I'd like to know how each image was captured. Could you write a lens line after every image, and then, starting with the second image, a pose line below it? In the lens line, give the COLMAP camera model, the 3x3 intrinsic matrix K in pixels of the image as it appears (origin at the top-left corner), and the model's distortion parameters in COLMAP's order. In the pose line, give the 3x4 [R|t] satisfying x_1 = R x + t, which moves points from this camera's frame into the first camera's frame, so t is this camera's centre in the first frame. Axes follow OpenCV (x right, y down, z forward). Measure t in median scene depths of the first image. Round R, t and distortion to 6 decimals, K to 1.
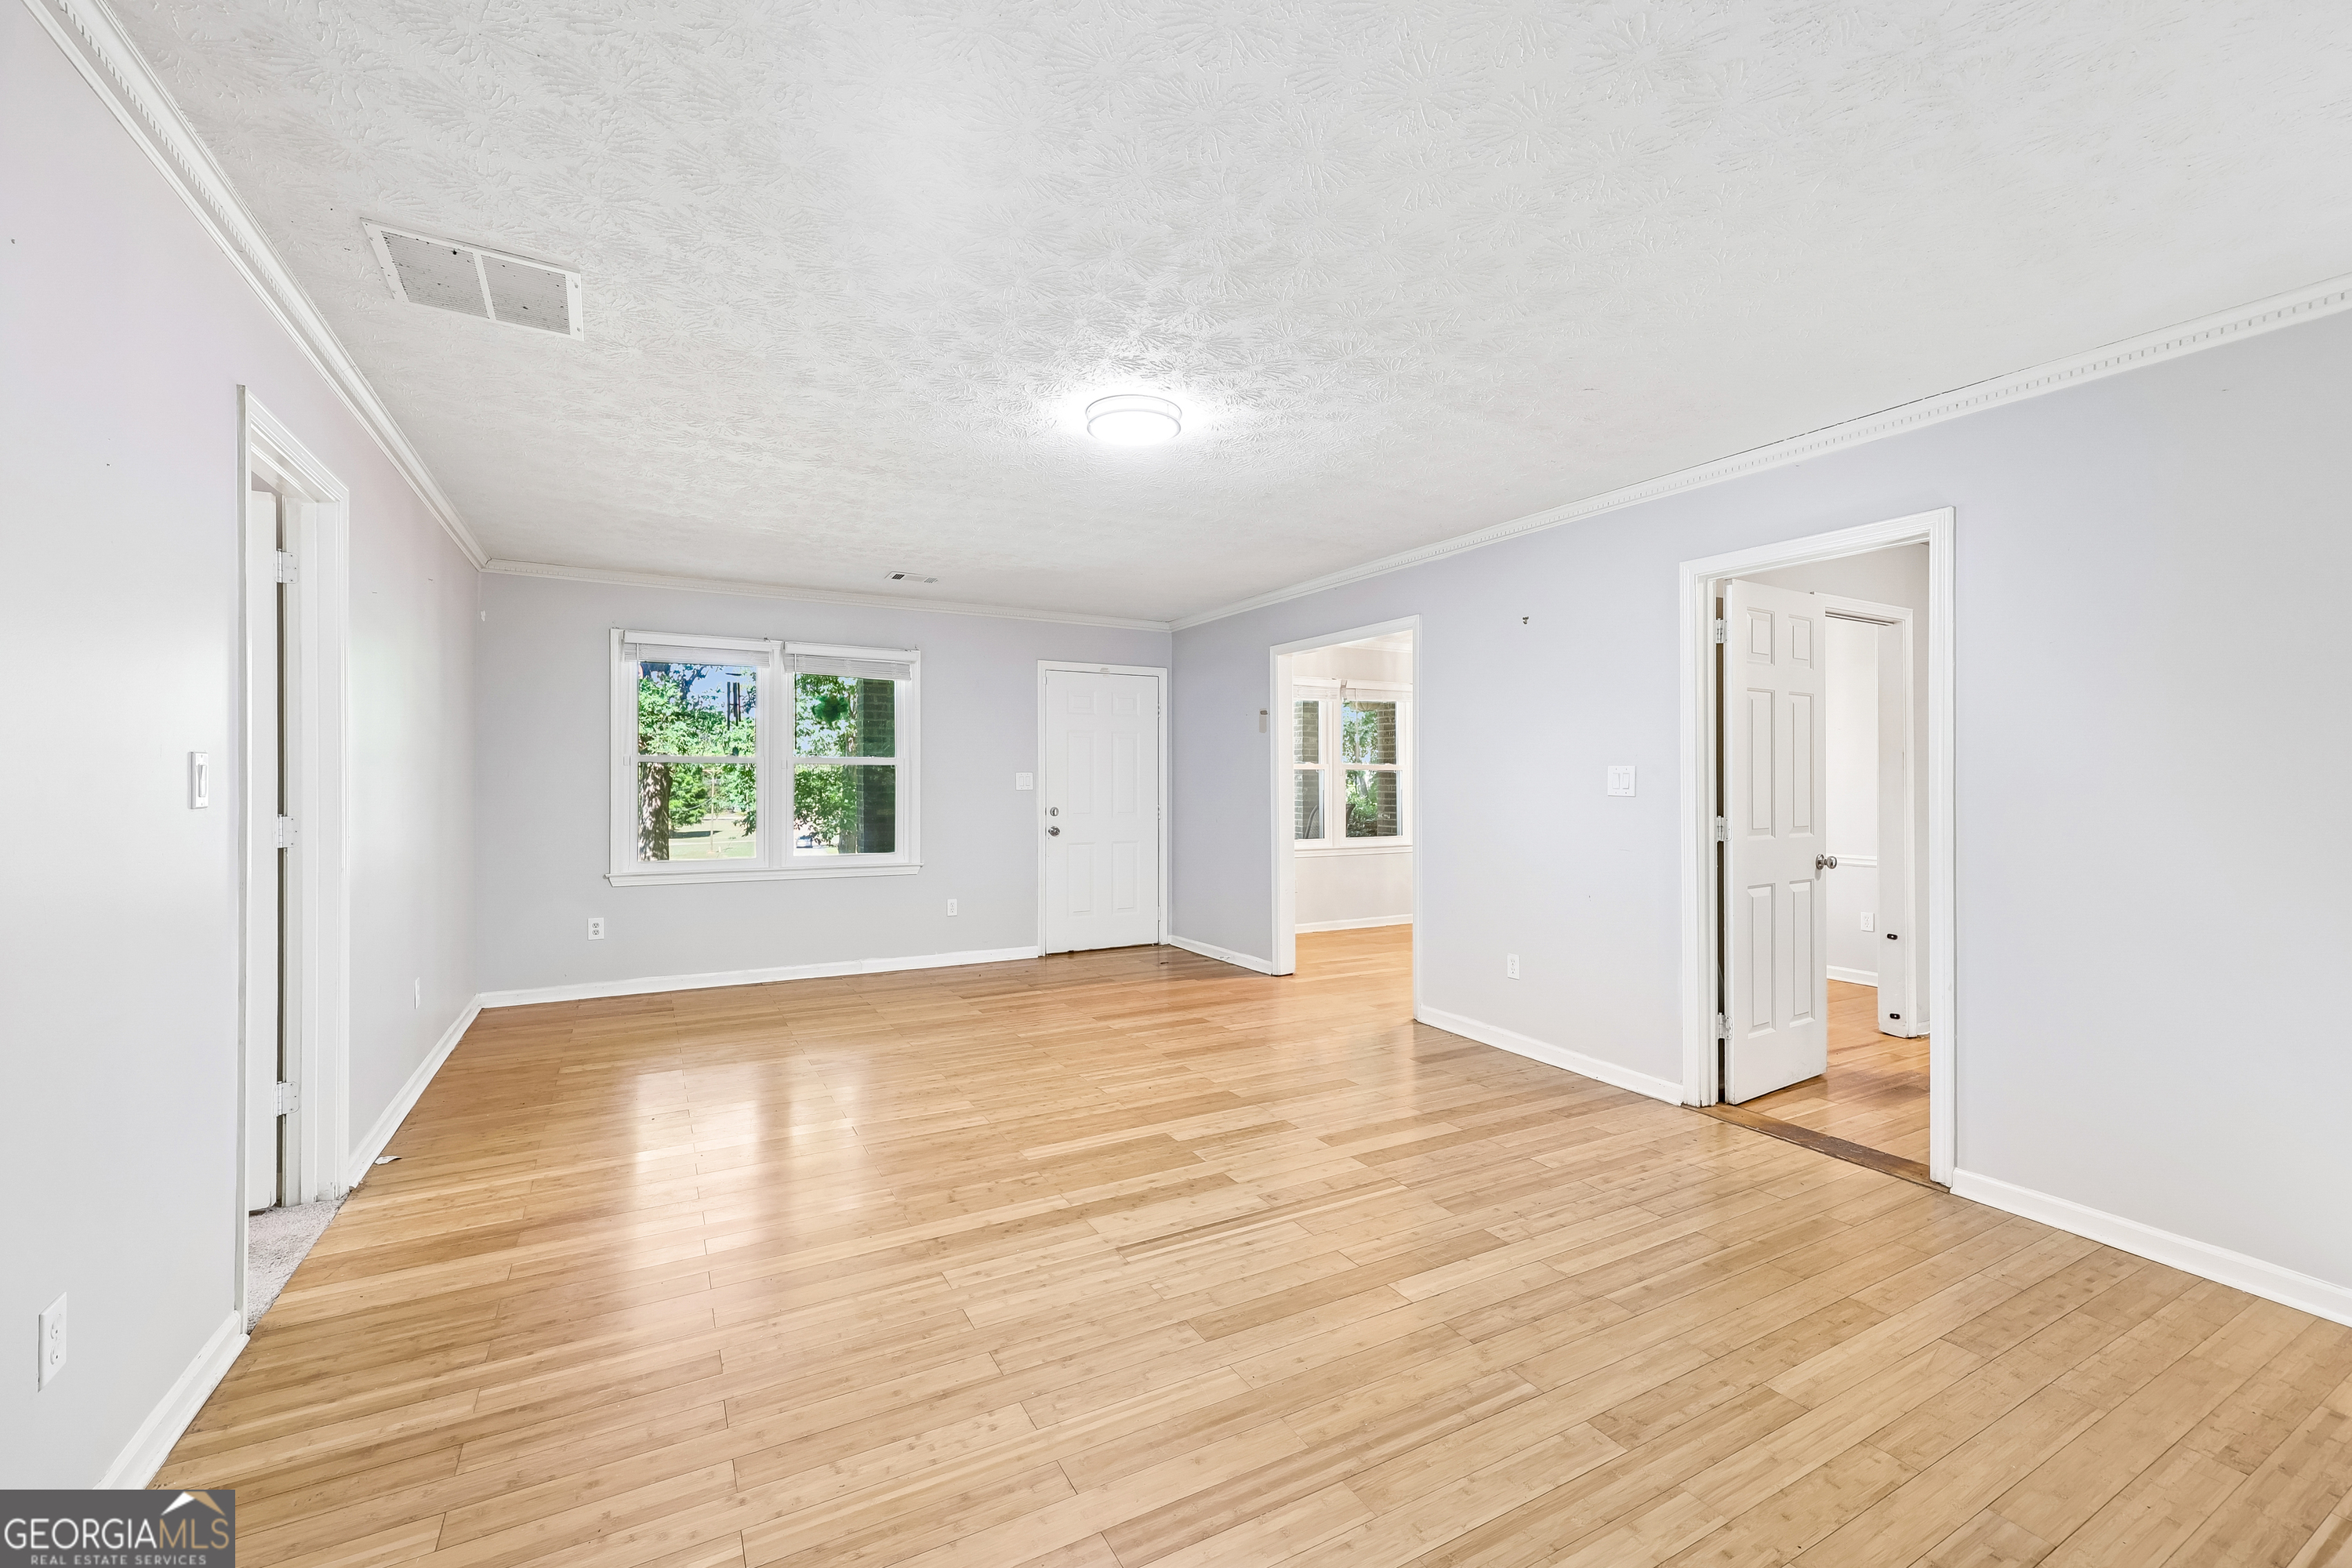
lens RADIAL K [[968.2, 0, 1159.5], [0, 968.2, 774.2], [0, 0, 1]] dist [-0.002104, 0.001056]
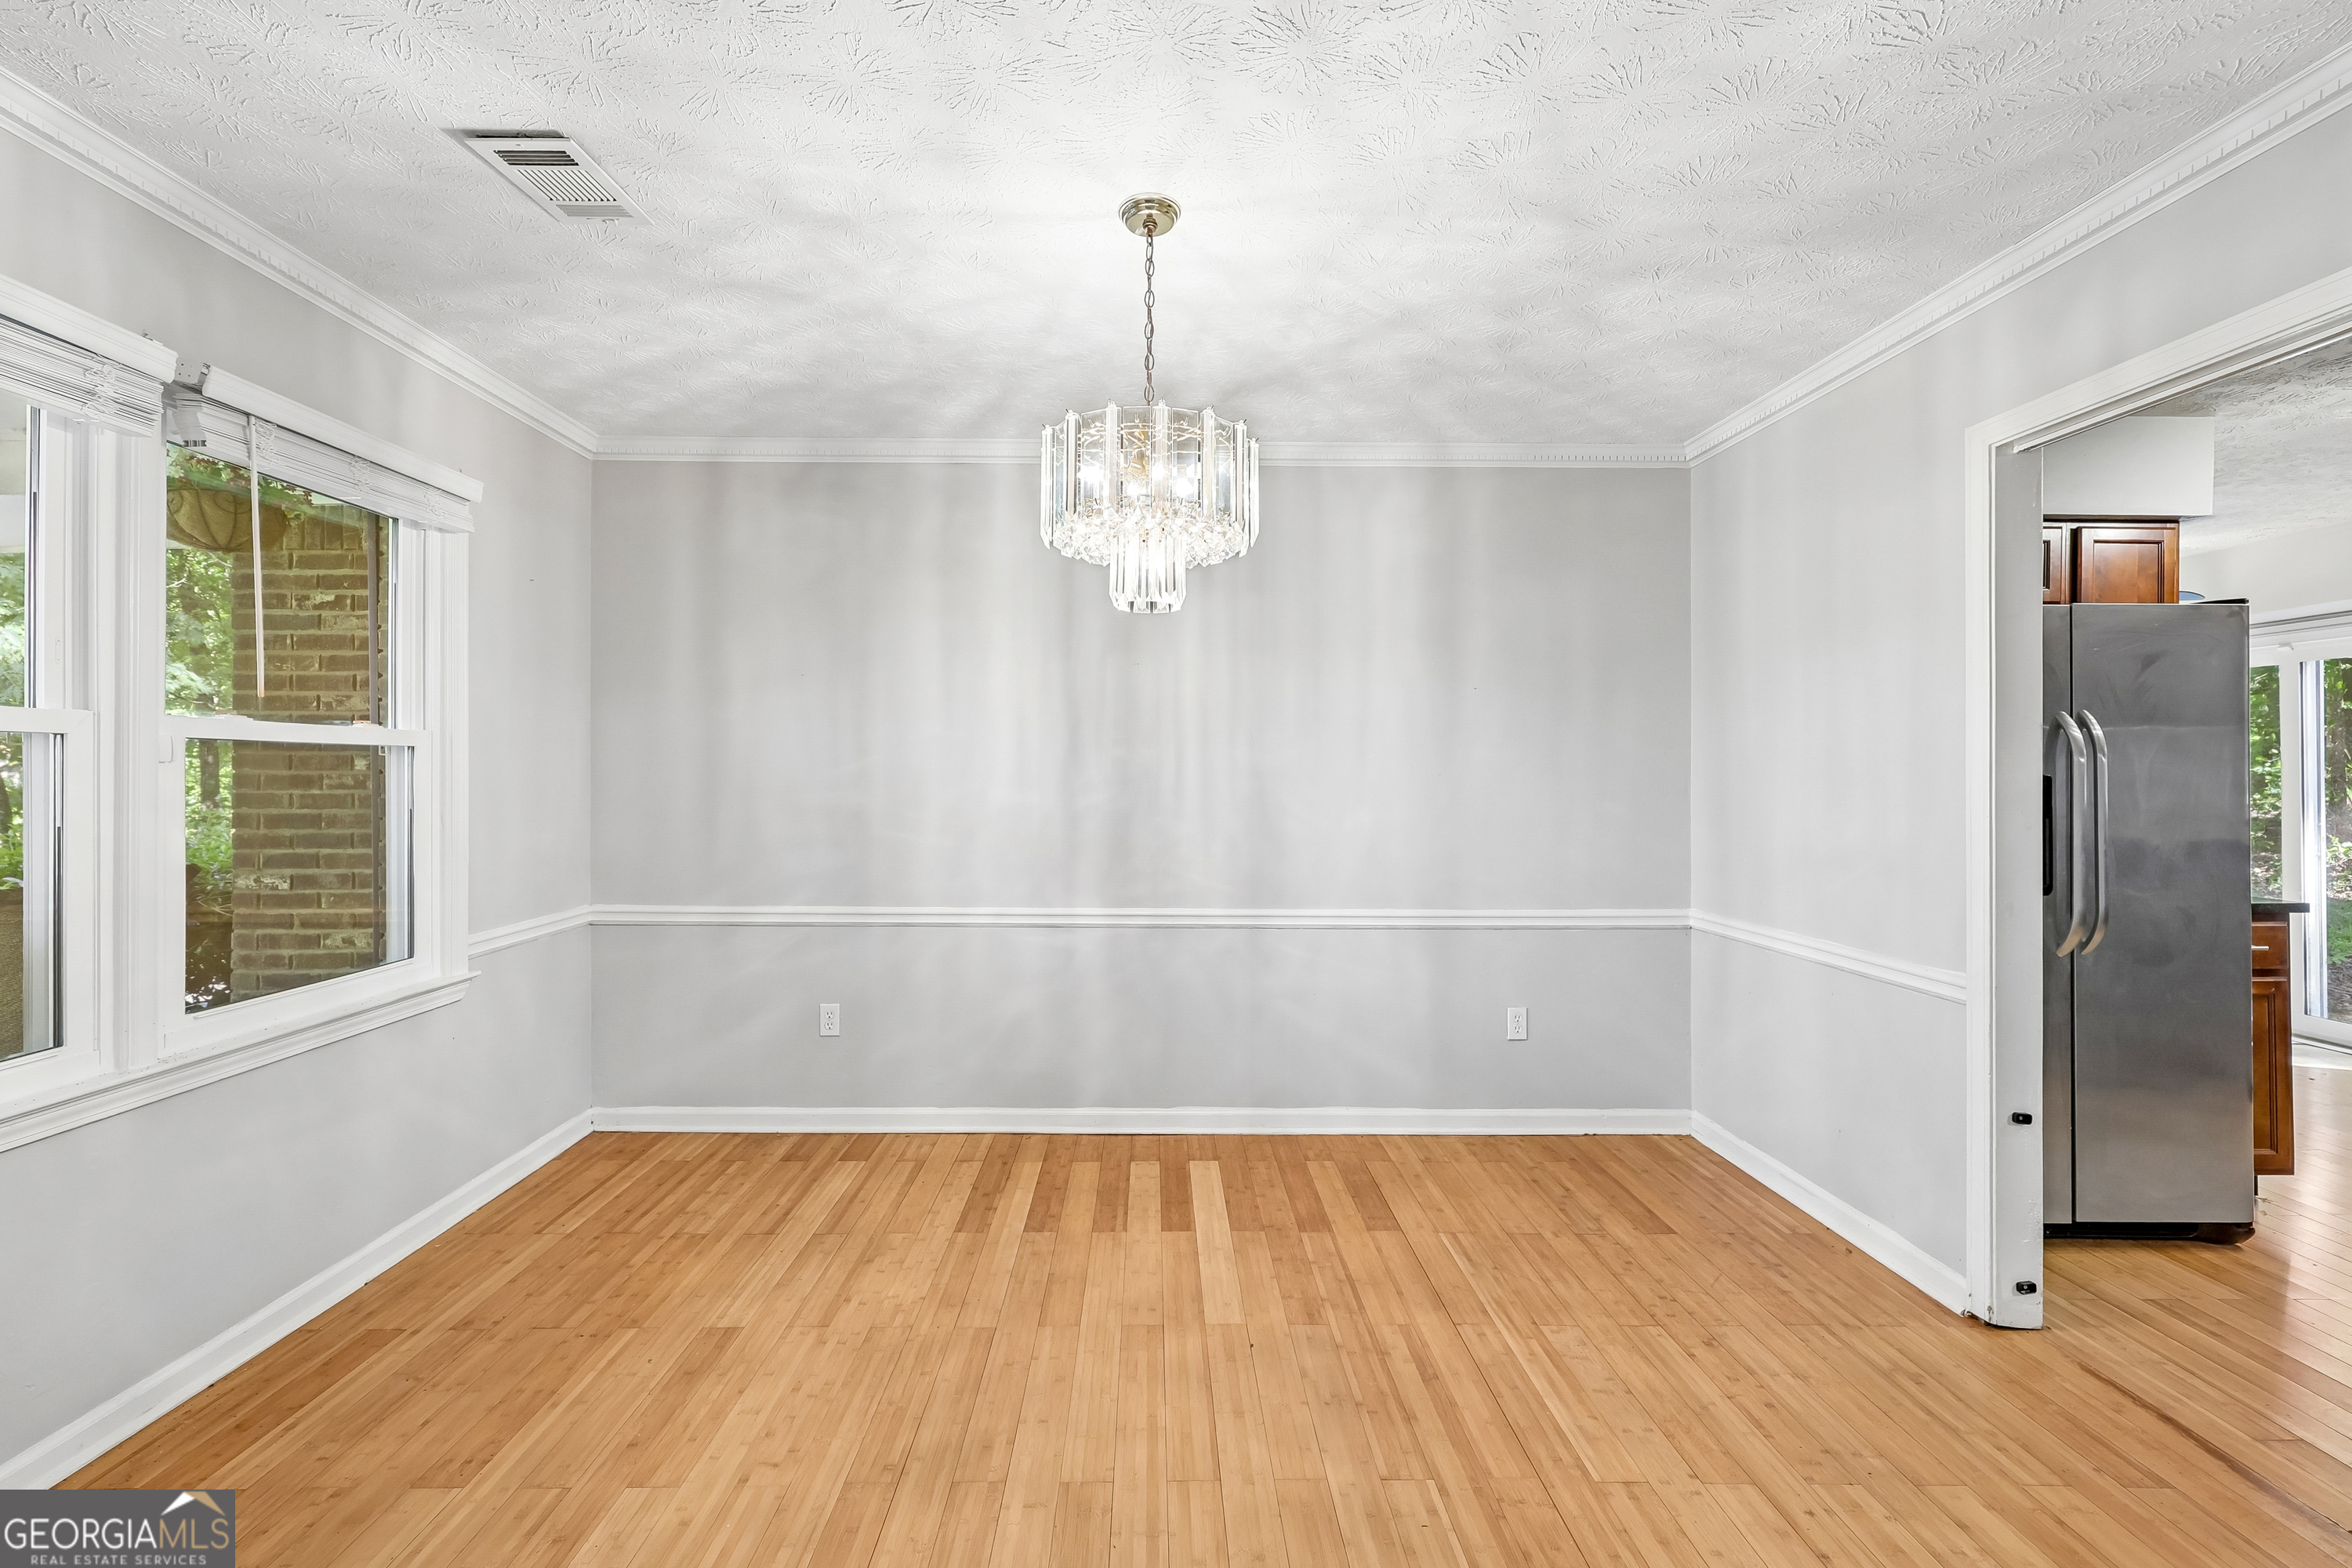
lens RADIAL K [[968.2, 0, 1153.1], [0, 968.2, 765.5], [0, 0, 1]] dist [-0.002104, 0.001056]
pose [[0.457937, 0.006616, 0.888960, 0.205166], [-0.012148, 0.999926, -0.001184, -0.000414], [-0.888902, -0.010257, 0.457983, 1.582749]]
